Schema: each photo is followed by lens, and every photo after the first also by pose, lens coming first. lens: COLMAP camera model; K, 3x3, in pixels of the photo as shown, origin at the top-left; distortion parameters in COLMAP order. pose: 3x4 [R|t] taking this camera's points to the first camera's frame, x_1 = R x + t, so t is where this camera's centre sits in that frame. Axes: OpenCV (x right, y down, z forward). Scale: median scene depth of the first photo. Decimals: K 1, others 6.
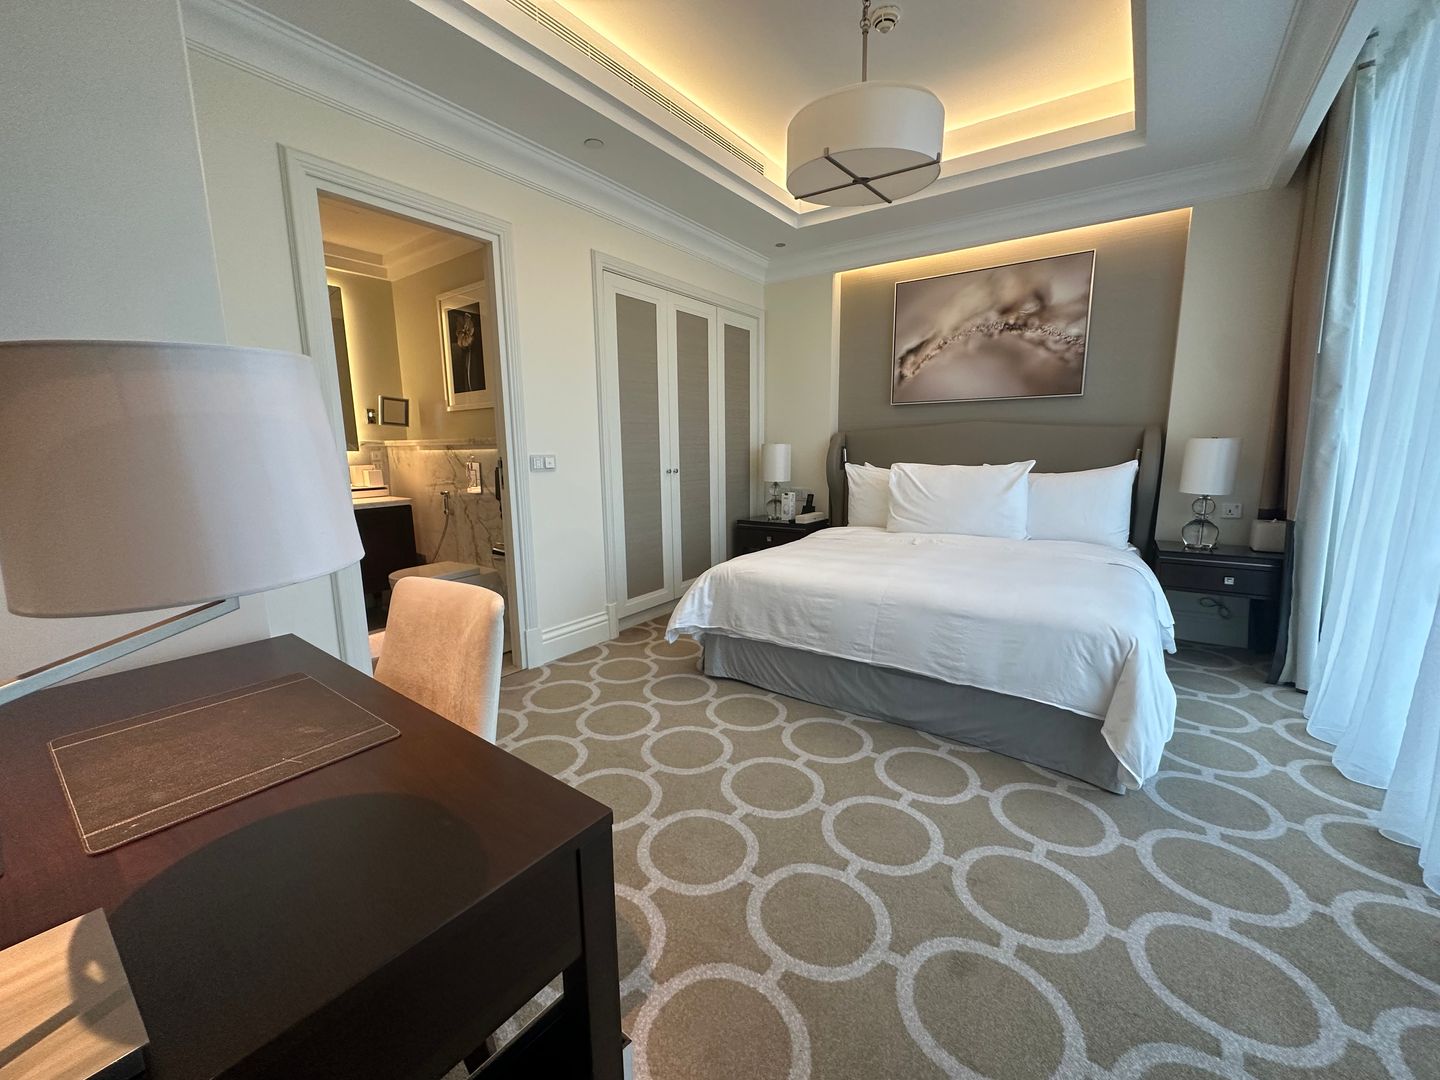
lens RADIAL K [[578.3, 0, 711.2], [0, 578.3, 542.3], [0, 0, 1]] dist [0.000833, 0.000227]
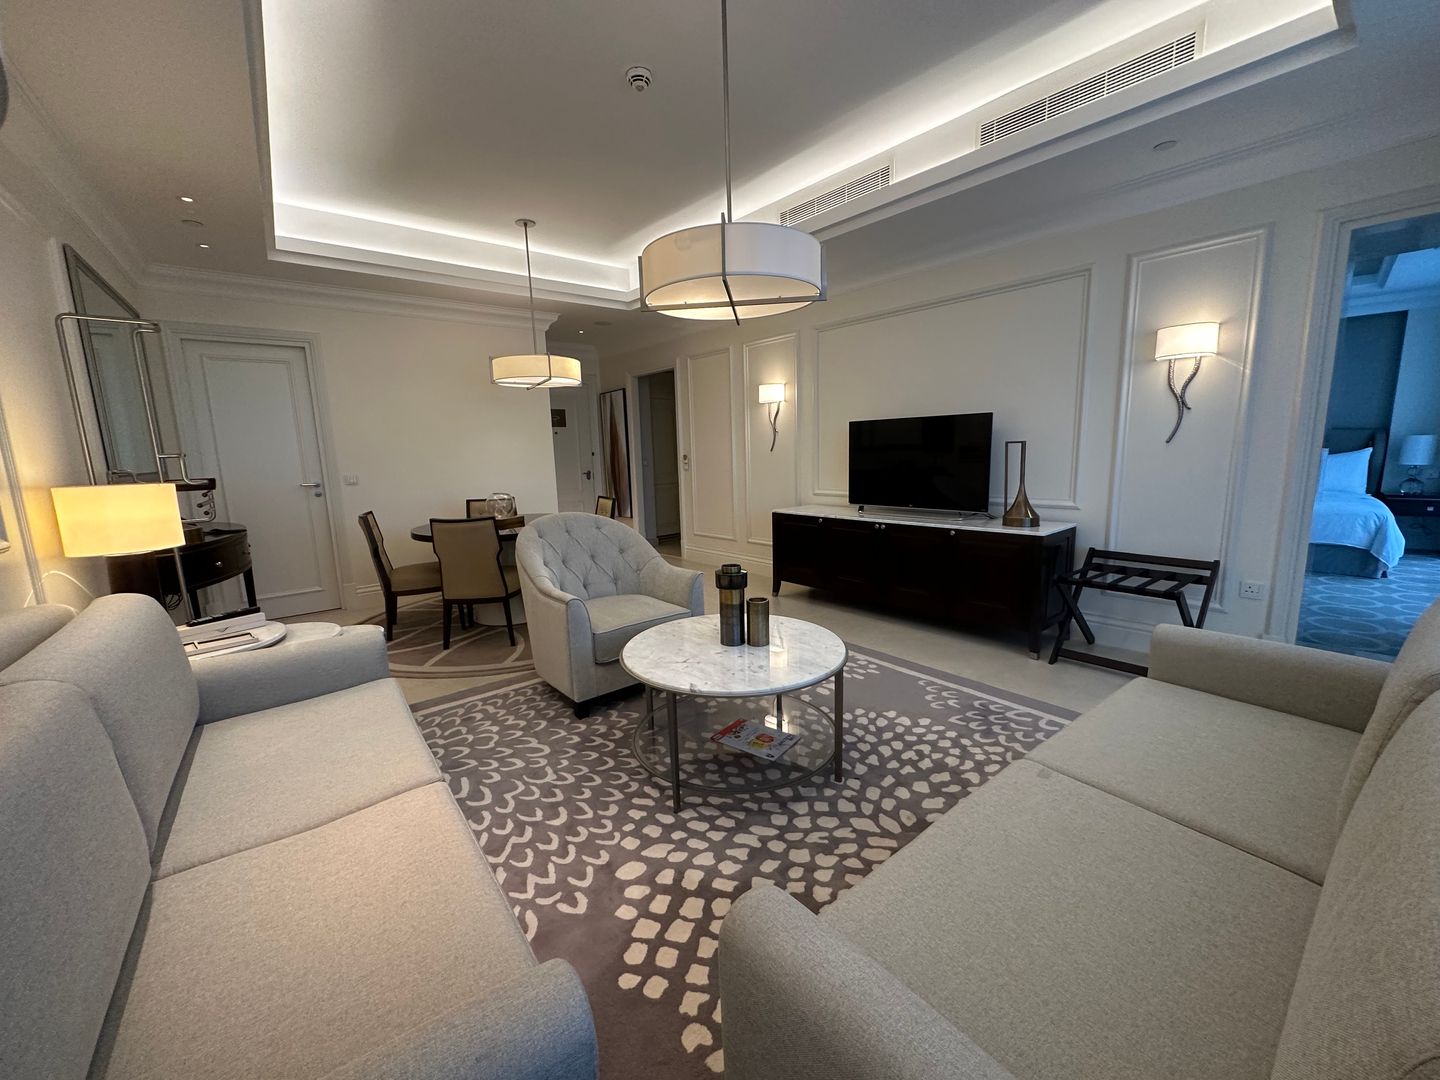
lens RADIAL K [[577.8, 0, 716.7], [0, 577.8, 540.5], [0, 0, 1]] dist [-0.001549, 0.000251]
pose [[0.986811, 0.004519, -0.161815, -0.922618], [-0.004945, 0.999985, -0.002230, 0.153593], [0.161803, 0.003001, 0.986819, -1.037076]]
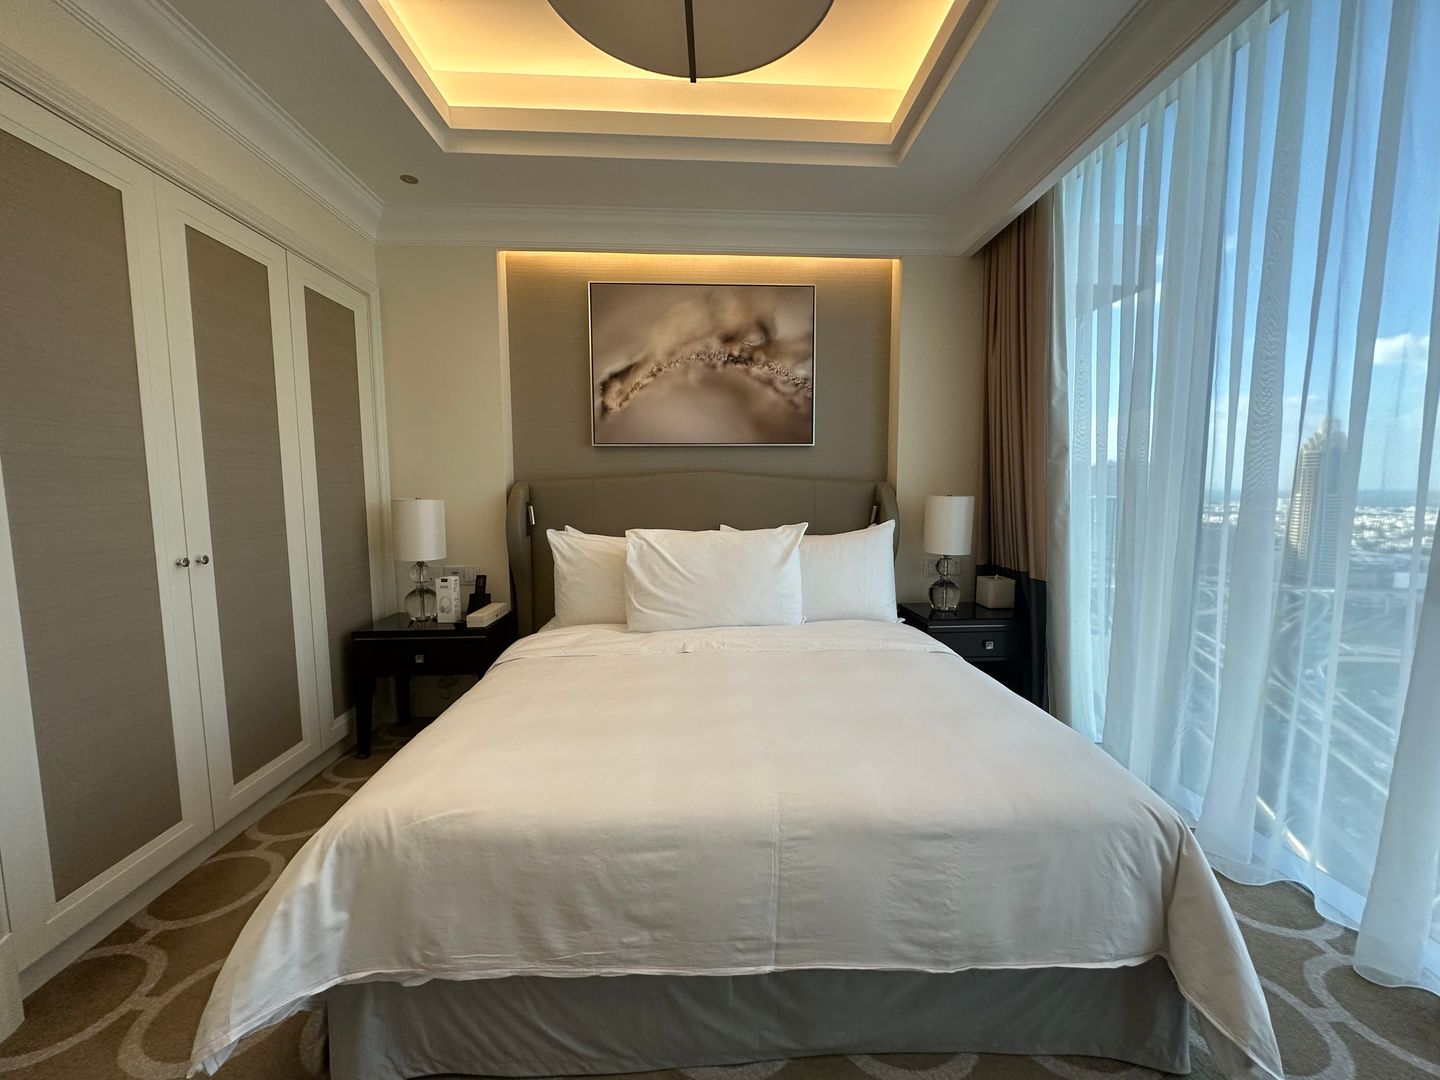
lens RADIAL K [[577.8, 0, 716.7], [0, 577.8, 540.5], [0, 0, 1]] dist [-0.001549, 0.000251]
pose [[0.784320, -0.049106, 0.618410, -0.024794], [0.098675, 0.994046, -0.046214, -0.083363], [-0.612459, 0.097268, 0.784495, 0.409365]]
